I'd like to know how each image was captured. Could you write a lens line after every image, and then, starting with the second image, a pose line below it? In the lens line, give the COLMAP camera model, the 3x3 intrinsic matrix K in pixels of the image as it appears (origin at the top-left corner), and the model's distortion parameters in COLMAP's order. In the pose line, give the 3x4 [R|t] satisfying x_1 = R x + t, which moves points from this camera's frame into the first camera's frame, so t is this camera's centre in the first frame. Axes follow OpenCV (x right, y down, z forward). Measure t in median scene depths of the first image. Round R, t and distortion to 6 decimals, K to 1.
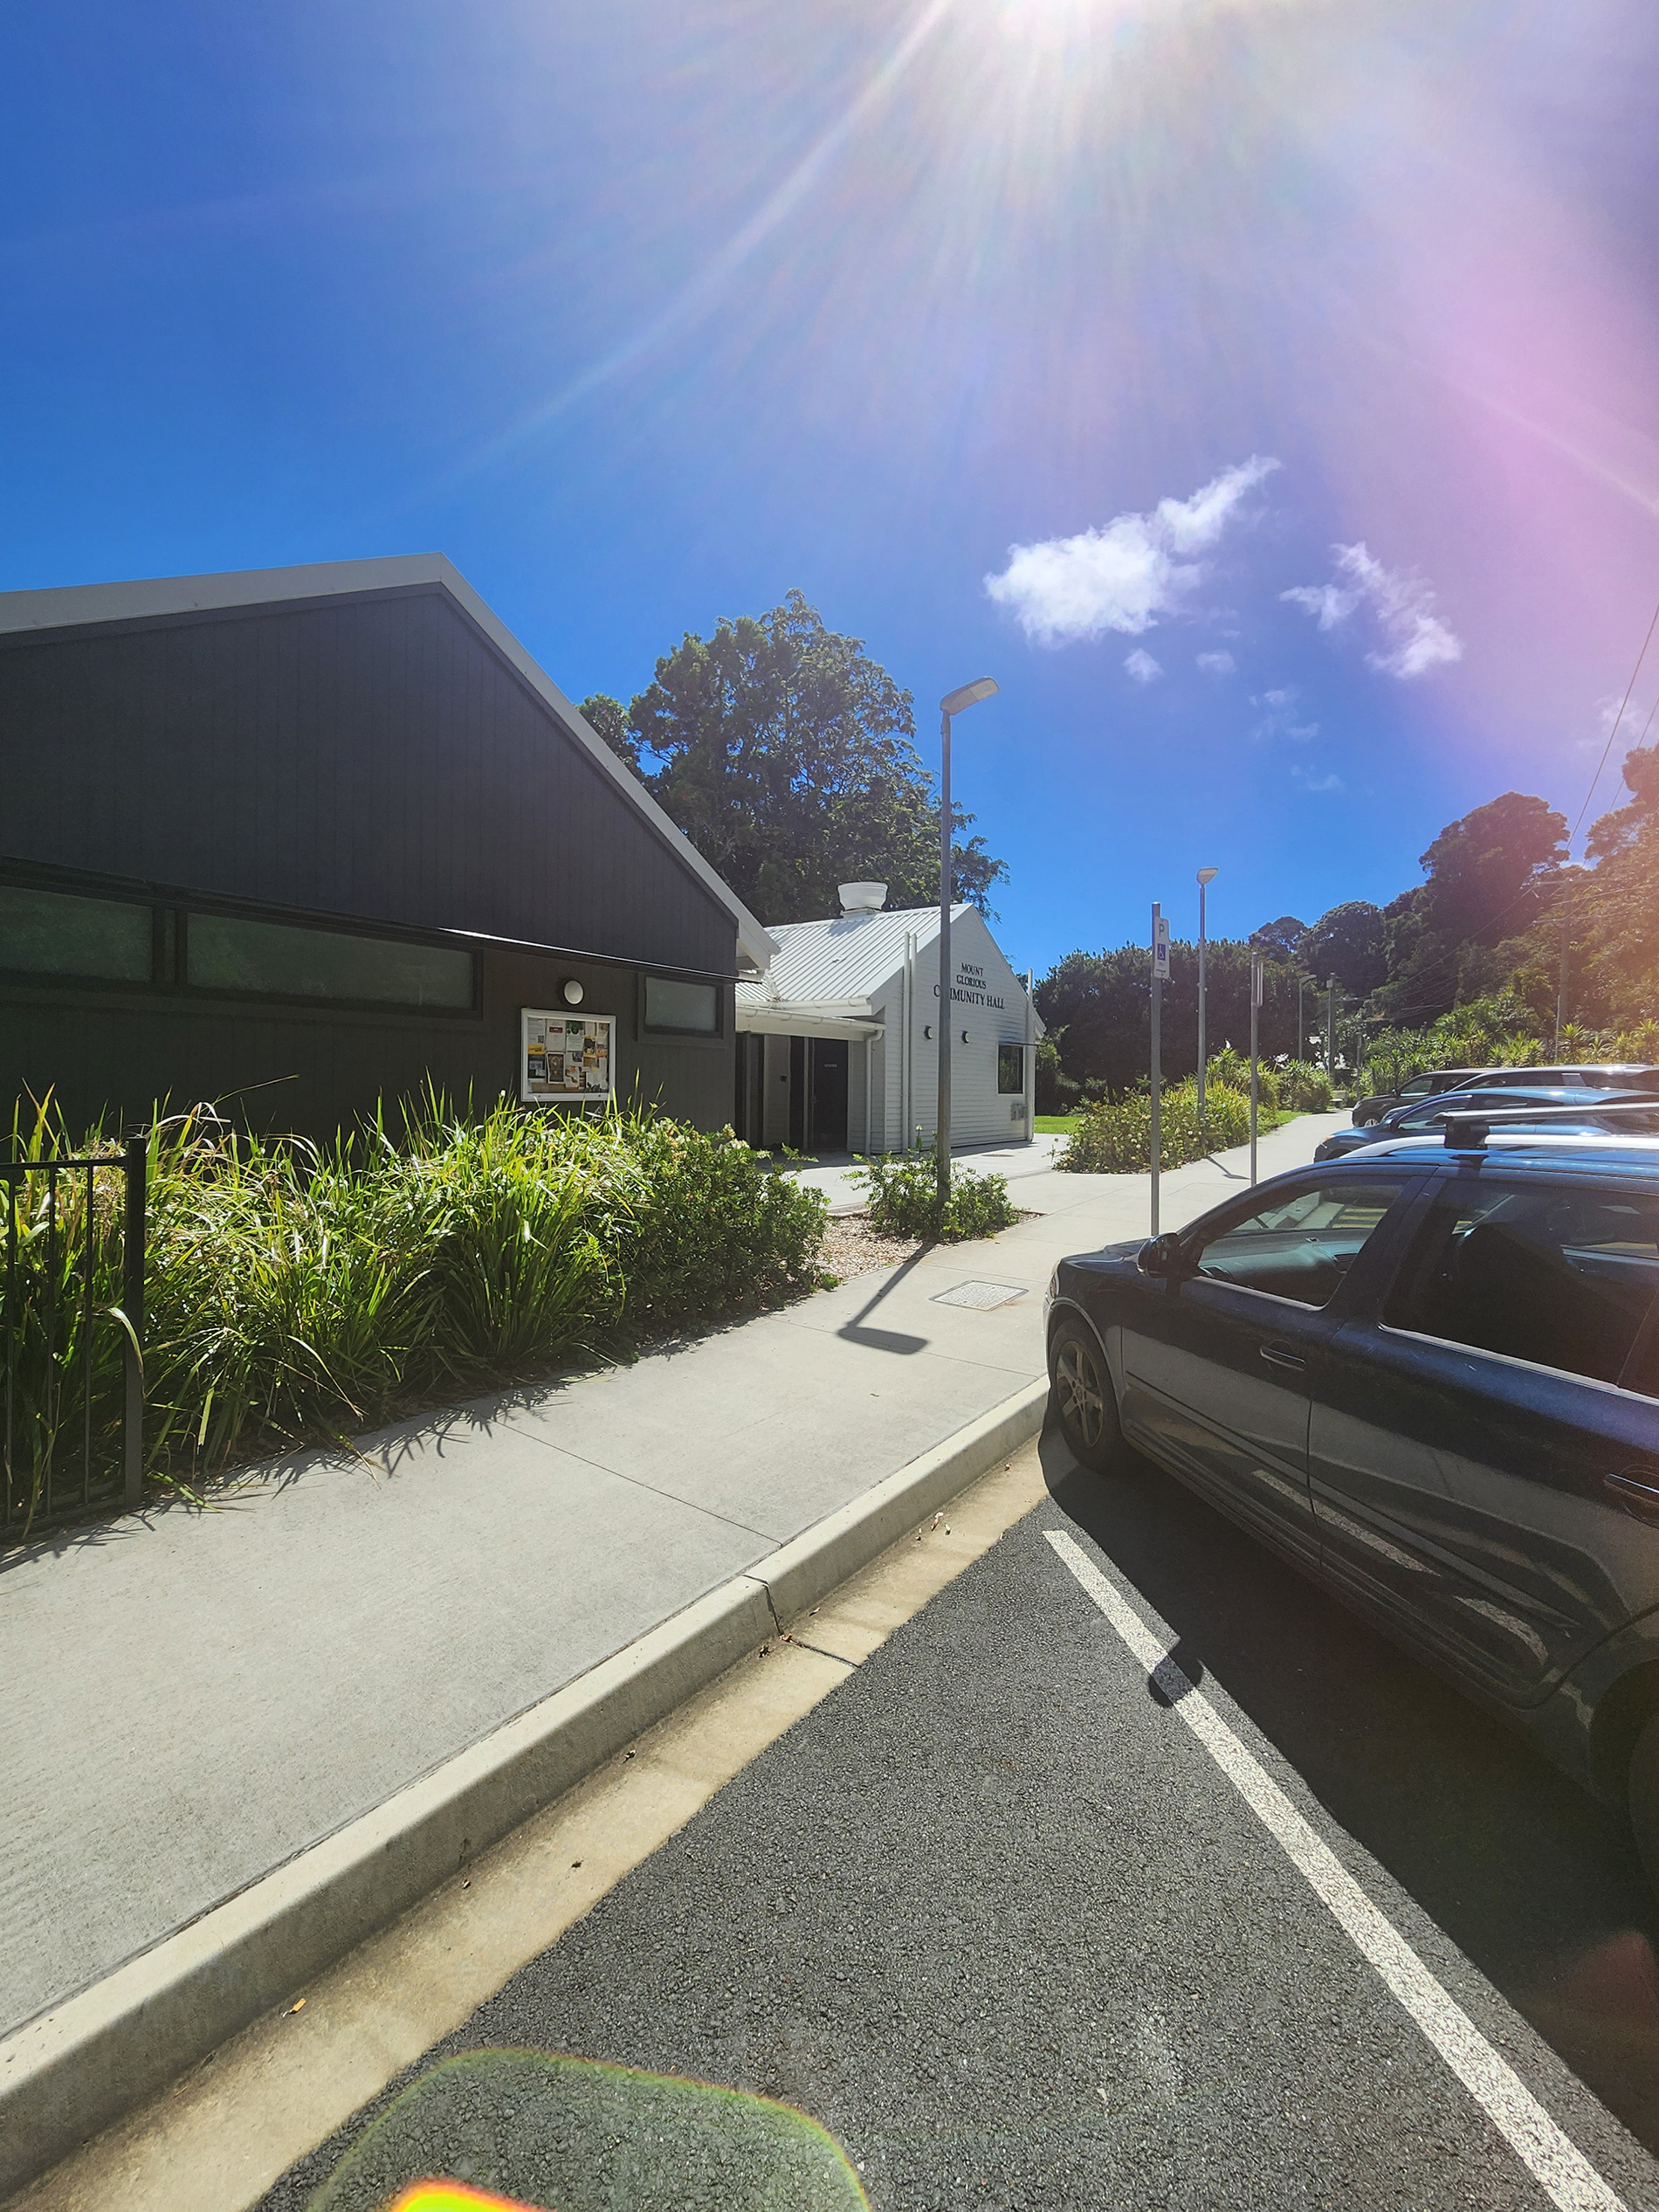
lens RADIAL K [[904.4, 0, 833.3], [0, 904.4, 1092.7], [0, 0, 1]] dist [-0.000174, -0.002920]
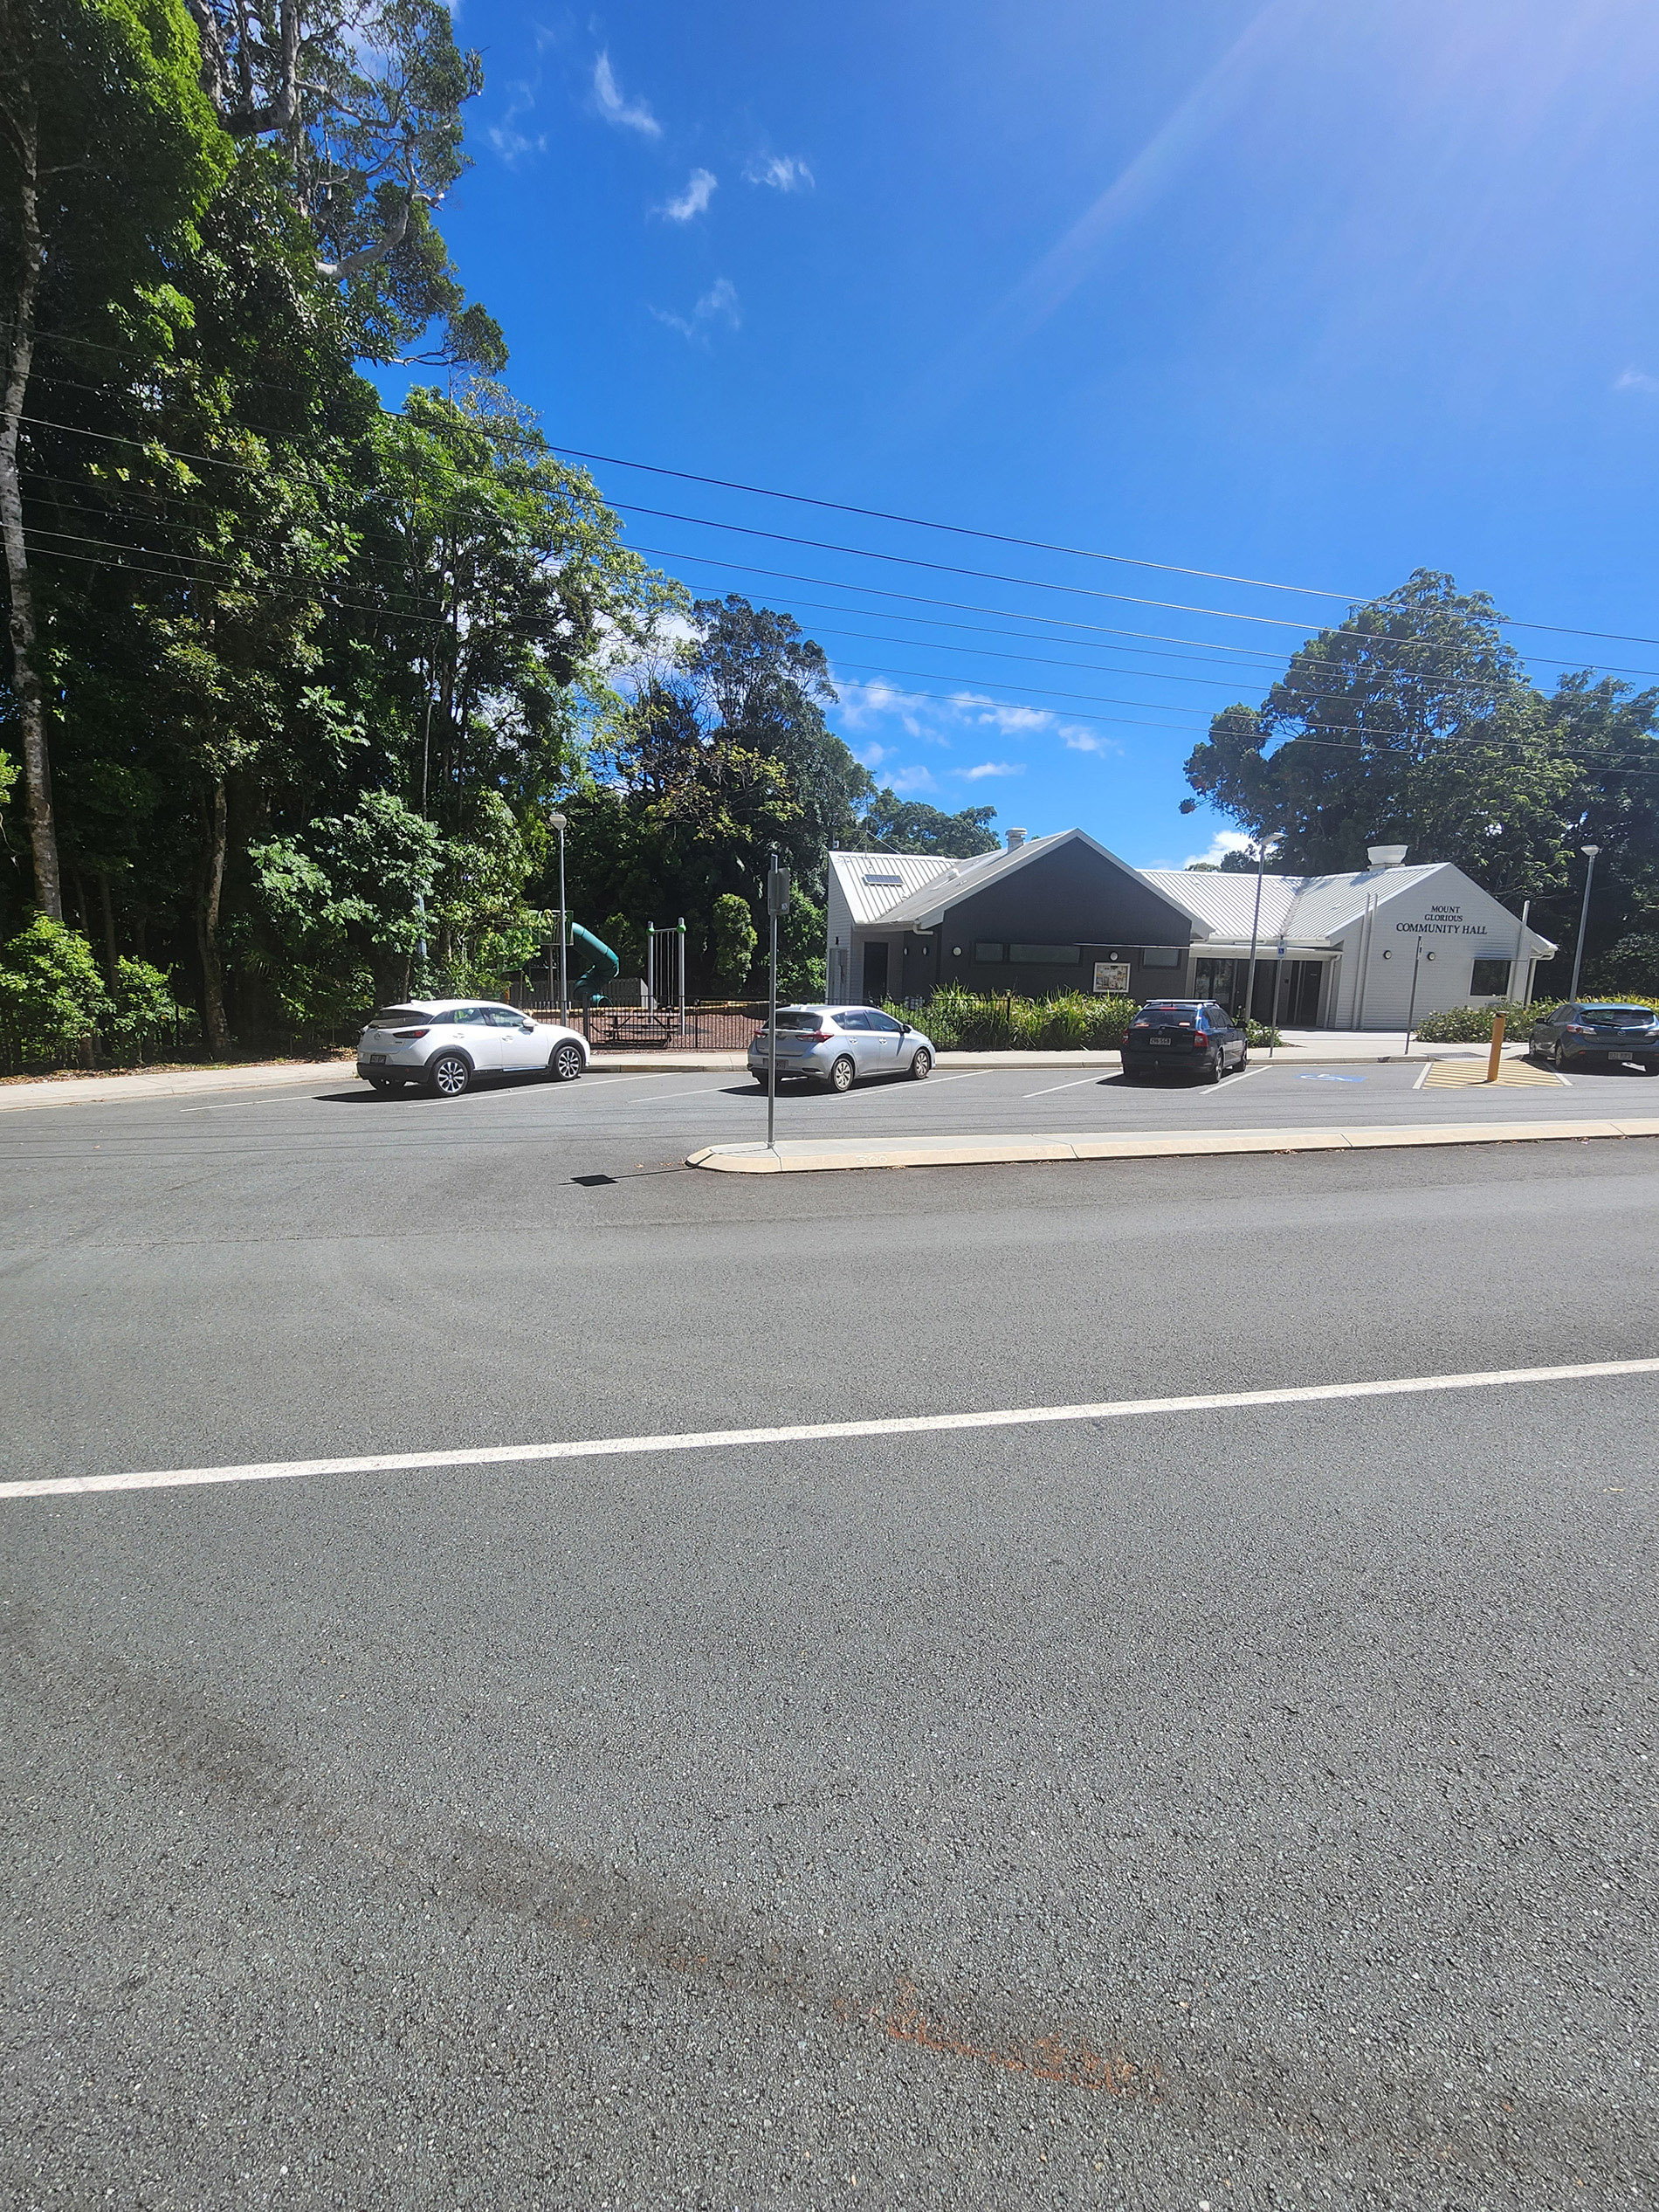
lens RADIAL K [[904.4, 0, 833.3], [0, 904.4, 1092.7], [0, 0, 1]] dist [-0.000174, -0.002920]
pose [[0.733360, 0.114308, -0.670162, 2.065277], [-0.027735, 0.989973, 0.138507, -0.100360], [0.679274, -0.082989, 0.729177, -3.501405]]
